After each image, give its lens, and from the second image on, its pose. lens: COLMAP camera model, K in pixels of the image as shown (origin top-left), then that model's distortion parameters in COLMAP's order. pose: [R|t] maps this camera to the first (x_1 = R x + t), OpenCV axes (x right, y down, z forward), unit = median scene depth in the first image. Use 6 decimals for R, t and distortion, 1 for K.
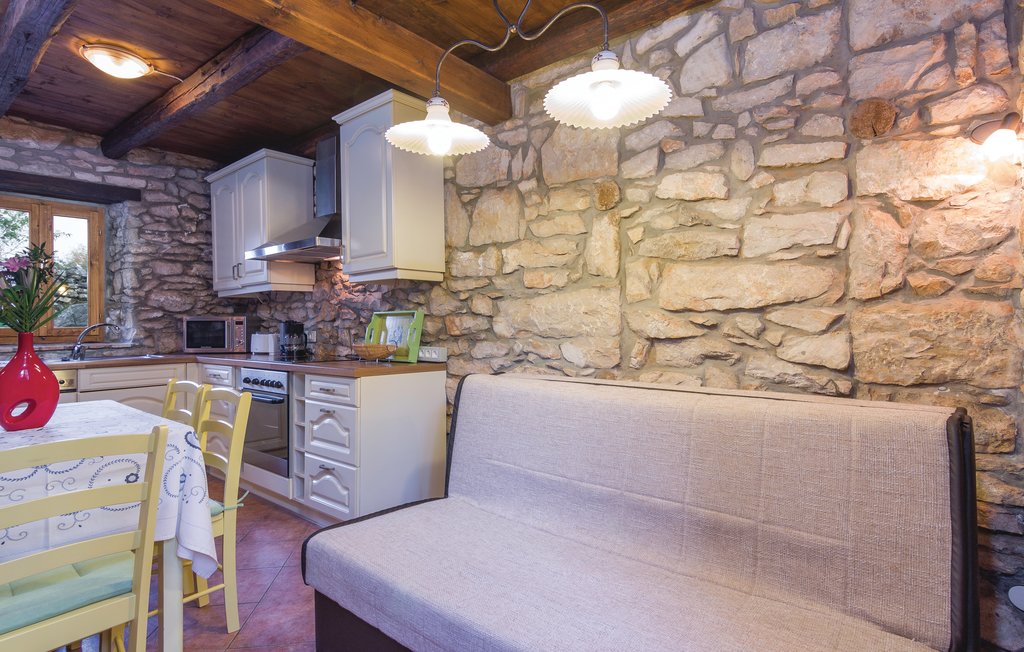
lens RADIAL K [[532.1, 0, 509.8], [0, 532.1, 323.4], [0, 0, 1]] dist [-0.004966, 0.004685]
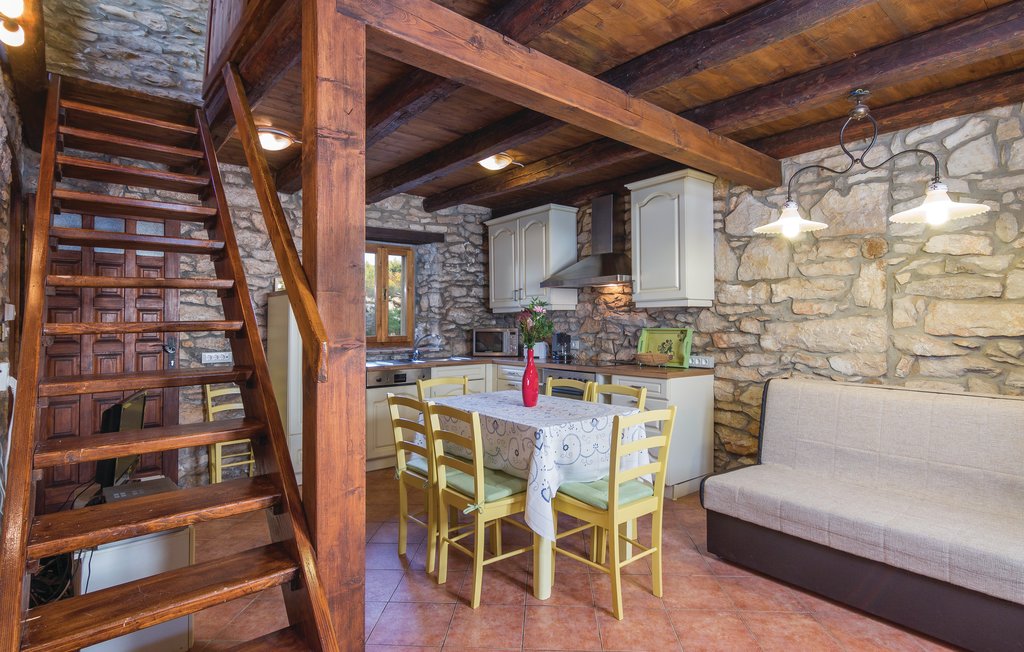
lens RADIAL K [[532.1, 0, 509.8], [0, 532.1, 323.4], [0, 0, 1]] dist [-0.004966, 0.004685]
pose [[0.981680, 0.004182, -0.190492, -0.409471], [-0.003628, 0.999988, 0.003258, -0.045039], [0.190504, -0.002507, 0.981683, -0.431523]]
